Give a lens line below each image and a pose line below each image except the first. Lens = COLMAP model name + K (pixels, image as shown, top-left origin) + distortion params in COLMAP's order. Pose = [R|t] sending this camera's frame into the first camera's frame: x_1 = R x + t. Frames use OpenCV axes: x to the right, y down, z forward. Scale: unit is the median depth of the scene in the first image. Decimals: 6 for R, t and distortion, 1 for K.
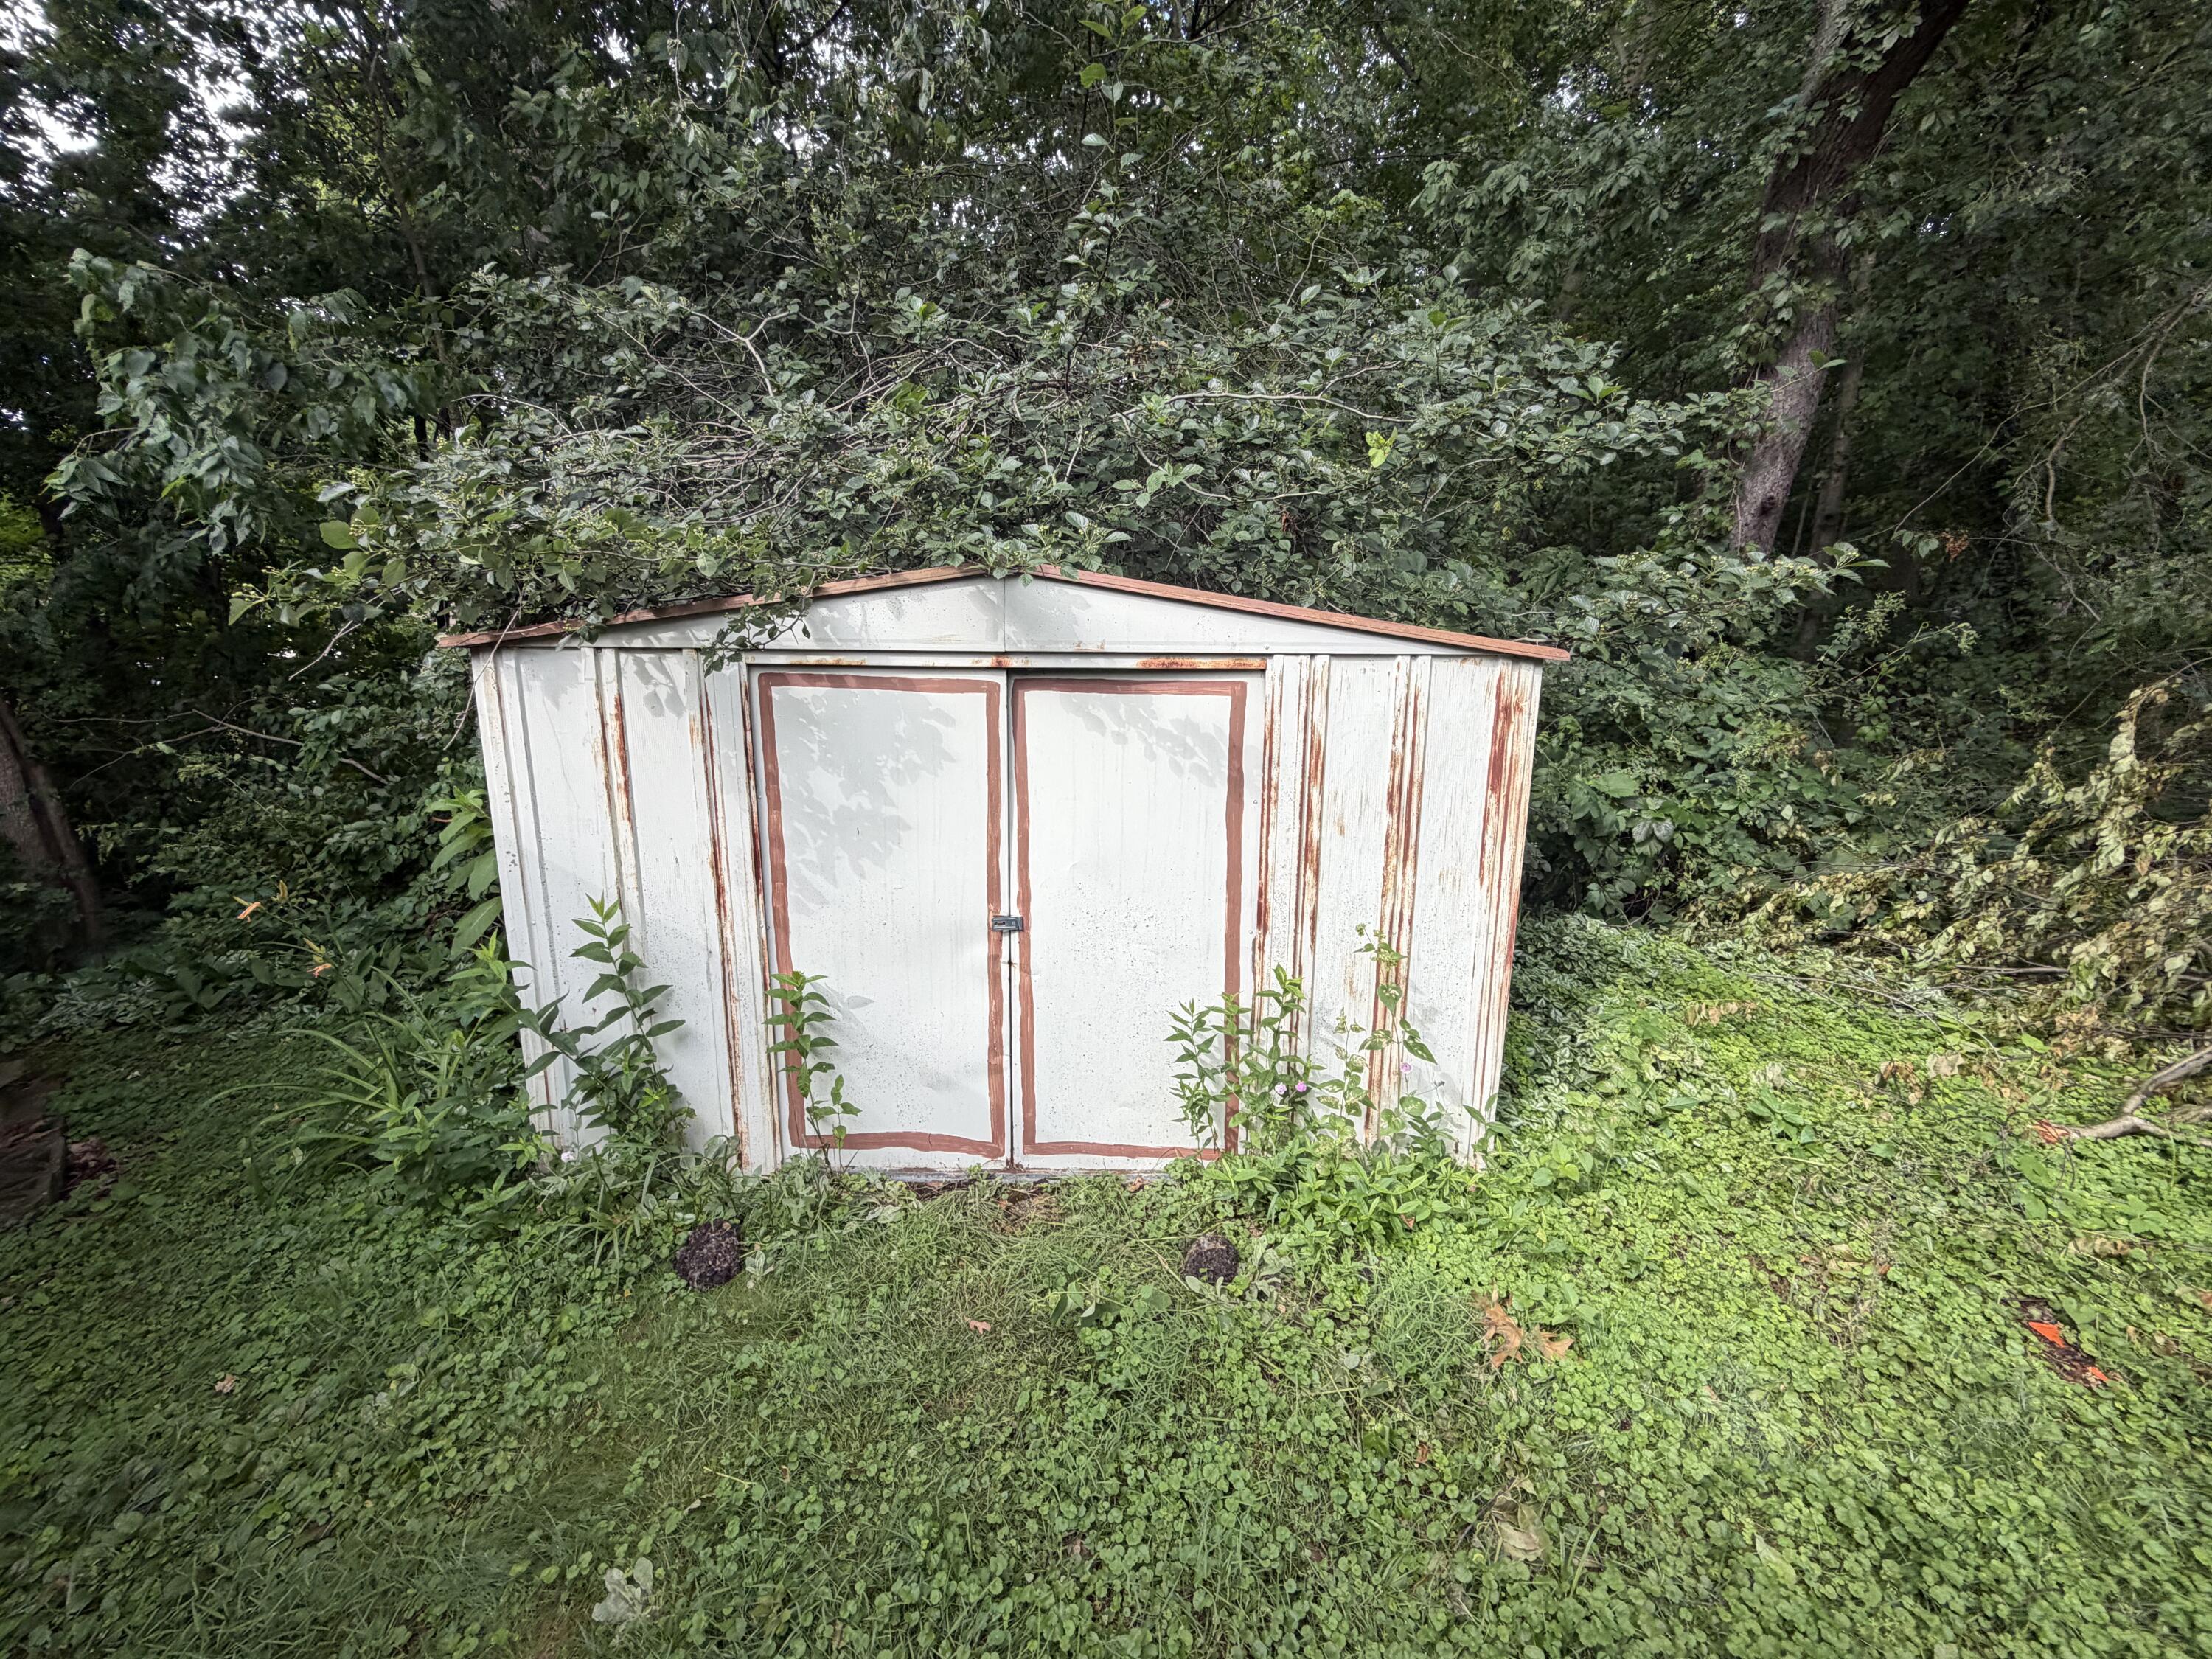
lens RADIAL K [[883.0, 0, 1102.7], [0, 883.0, 830.3], [0, 0, 1]] dist [-0.001589, 0.000101]
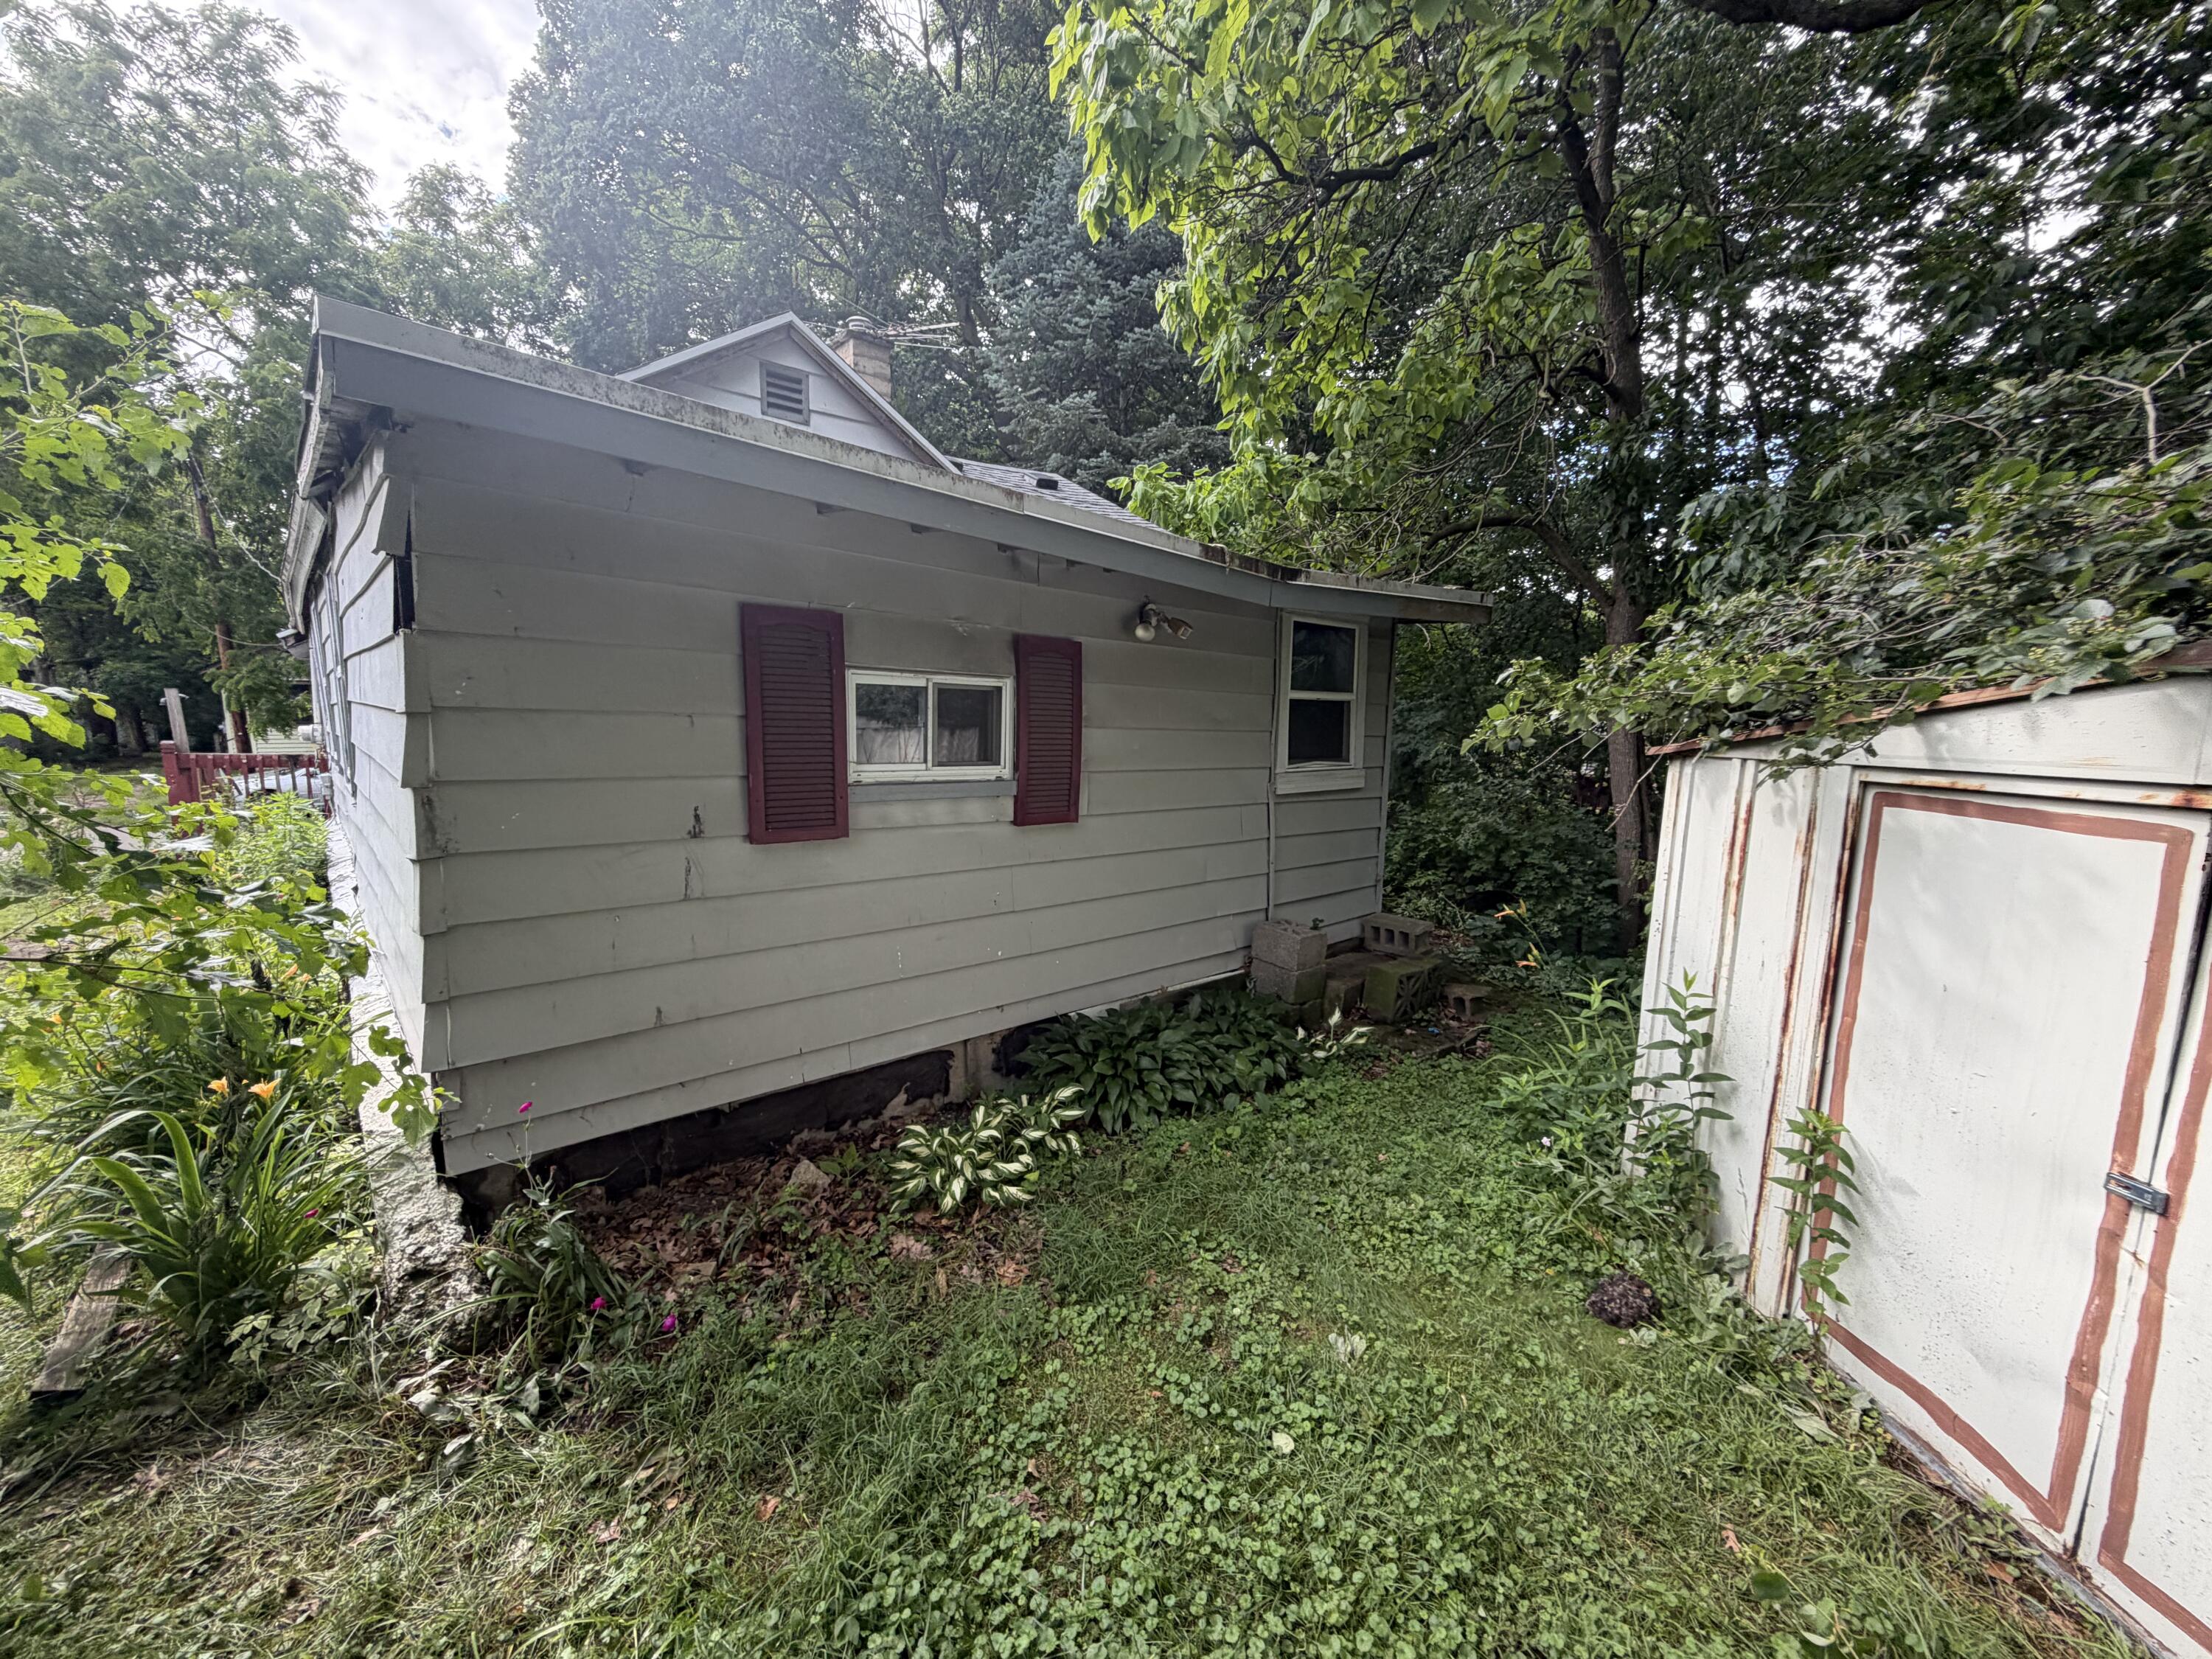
lens RADIAL K [[883.0, 0, 1102.7], [0, 883.0, 830.3], [0, 0, 1]] dist [-0.001589, 0.000101]
pose [[0.017017, 0.111977, -0.993565, 0.512304], [-0.231834, 0.967070, 0.105020, -0.045825], [0.972606, 0.228555, 0.042417, 0.171149]]
